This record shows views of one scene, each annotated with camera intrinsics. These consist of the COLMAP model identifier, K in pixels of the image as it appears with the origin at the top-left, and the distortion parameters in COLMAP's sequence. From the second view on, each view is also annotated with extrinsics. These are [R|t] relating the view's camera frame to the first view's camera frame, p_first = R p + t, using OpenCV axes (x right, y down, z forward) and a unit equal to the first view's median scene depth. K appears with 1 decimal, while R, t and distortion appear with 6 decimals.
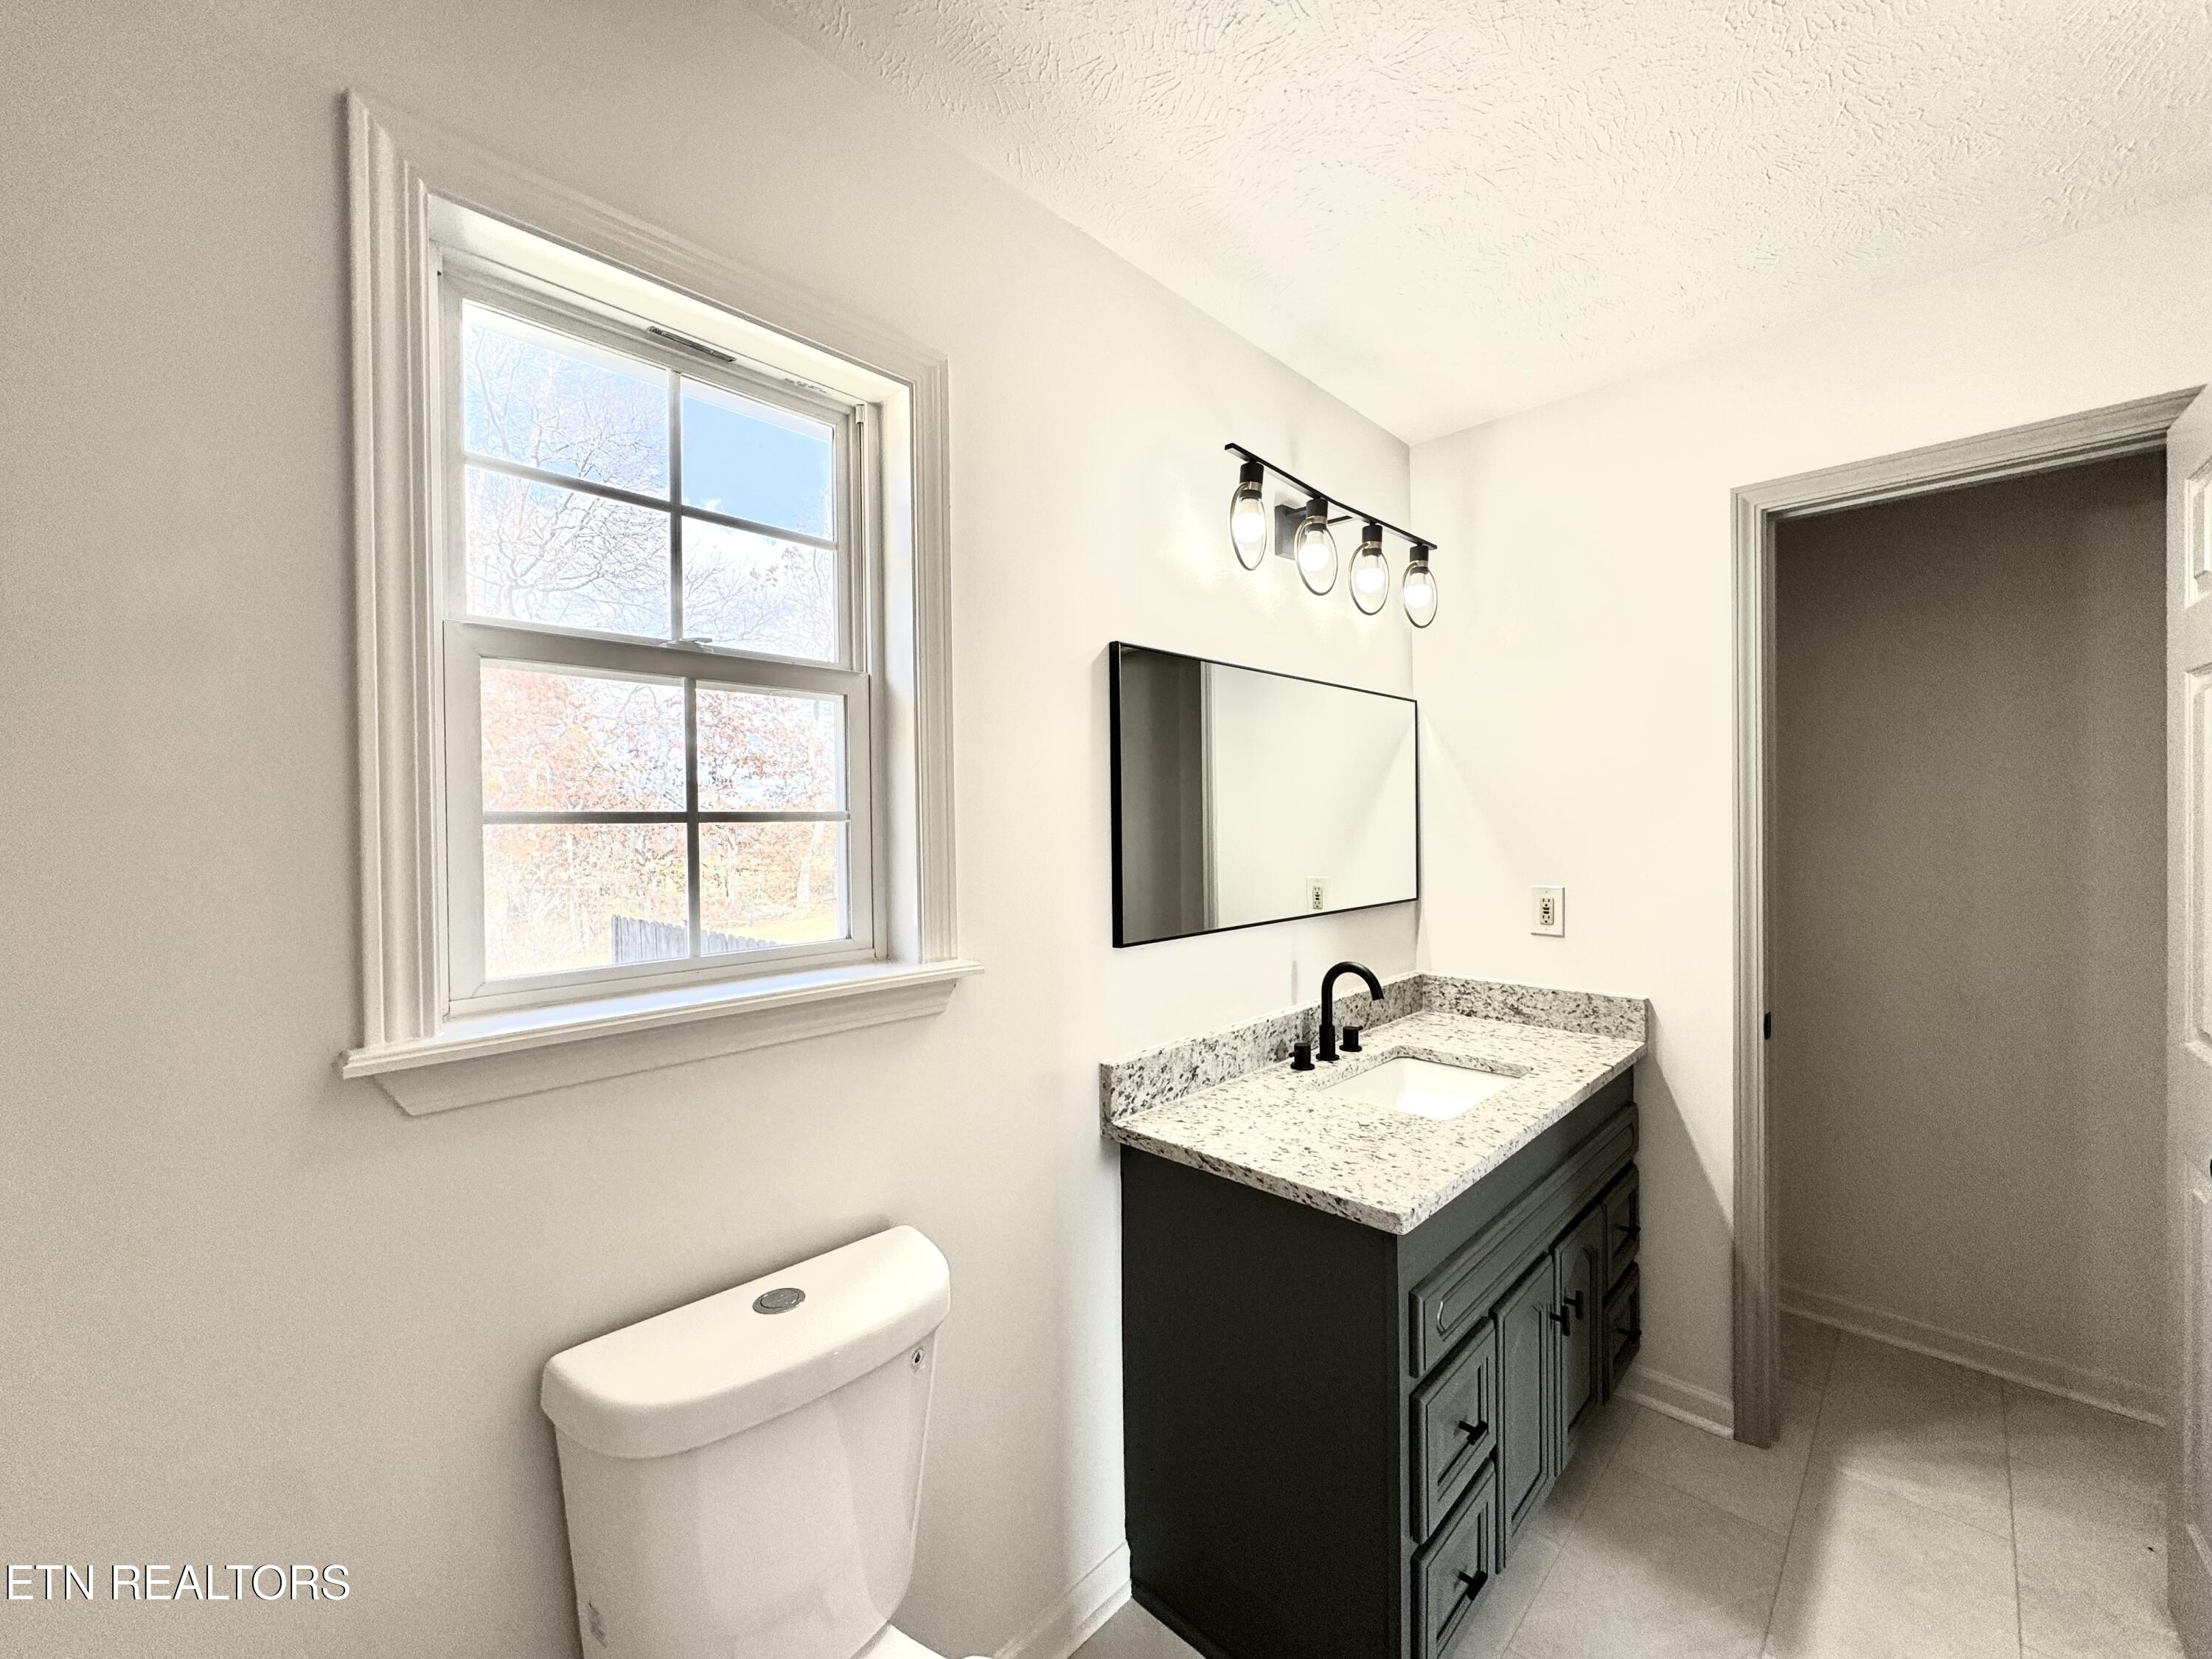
lens RADIAL K [[883.1, 0, 1106.0], [0, 883.1, 829.5], [0, 0, 1]] dist [0.003302, 0.000078]
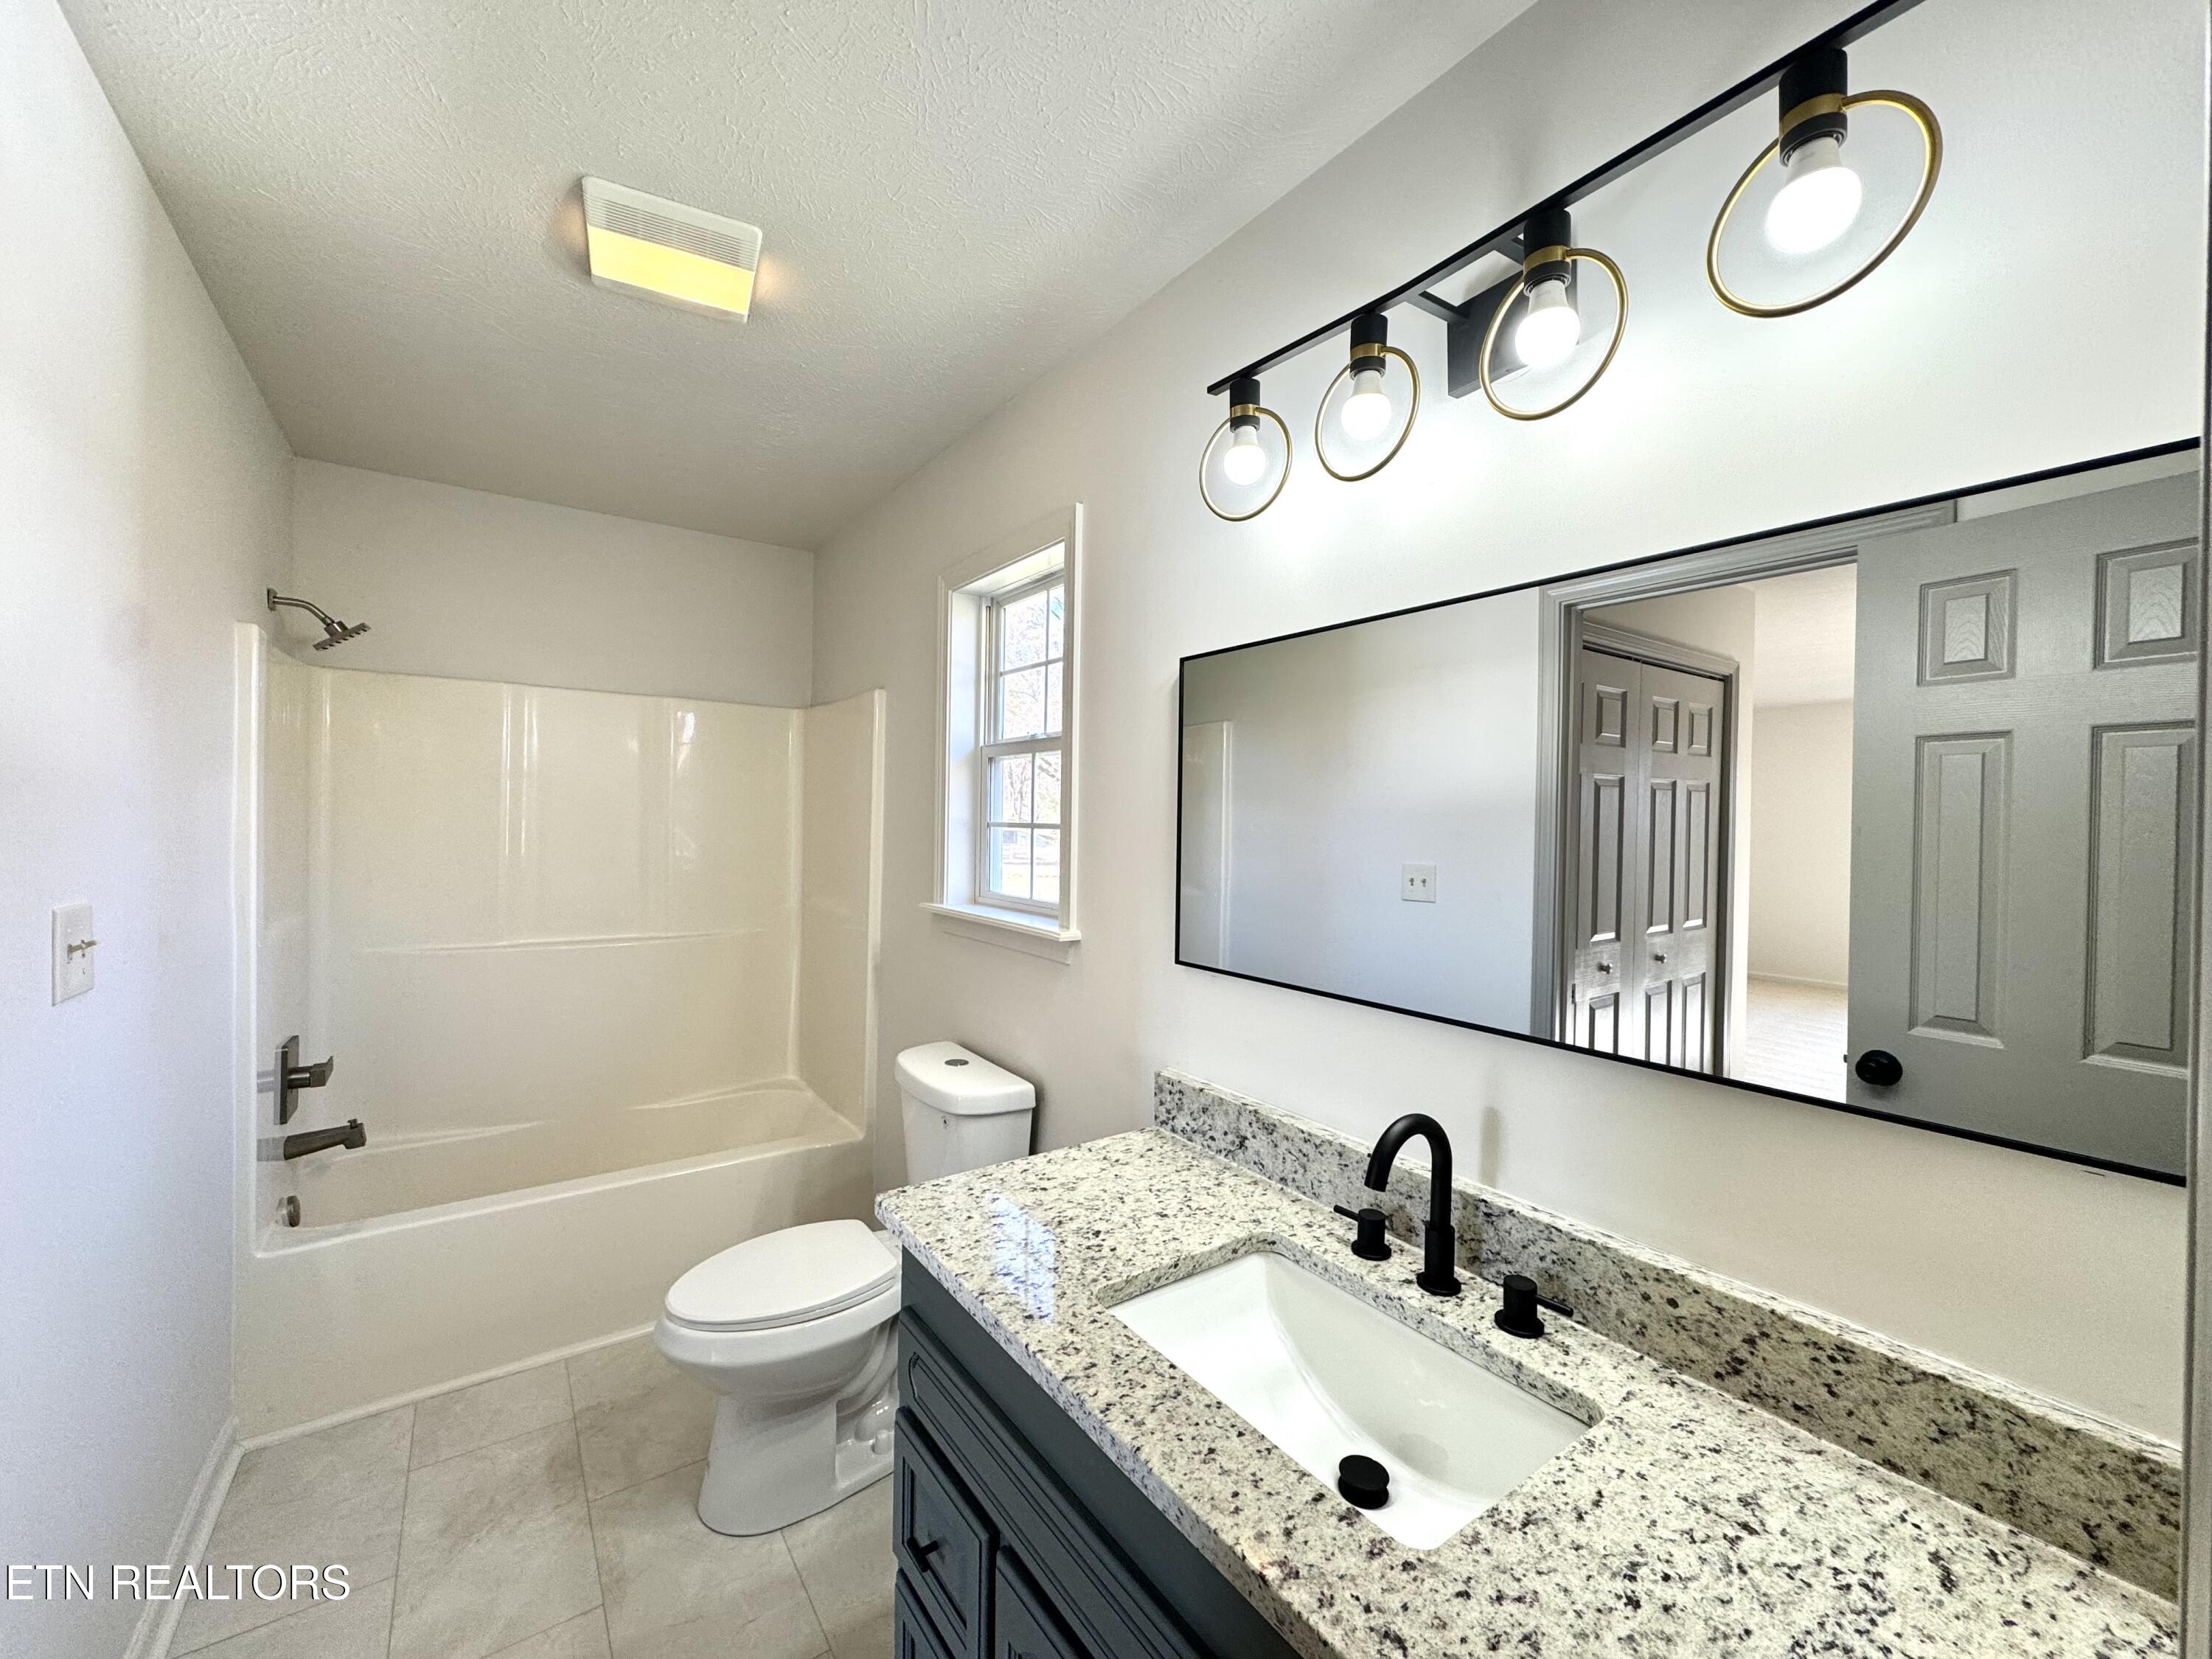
lens RADIAL K [[883.1, 0, 1106.0], [0, 883.1, 829.5], [0, 0, 1]] dist [0.003302, 0.000078]
pose [[-0.180227, 0.023298, -0.983349, 0.991498], [-0.018126, 0.999471, 0.027002, -0.043998], [0.983458, 0.022691, -0.179710, 1.069515]]
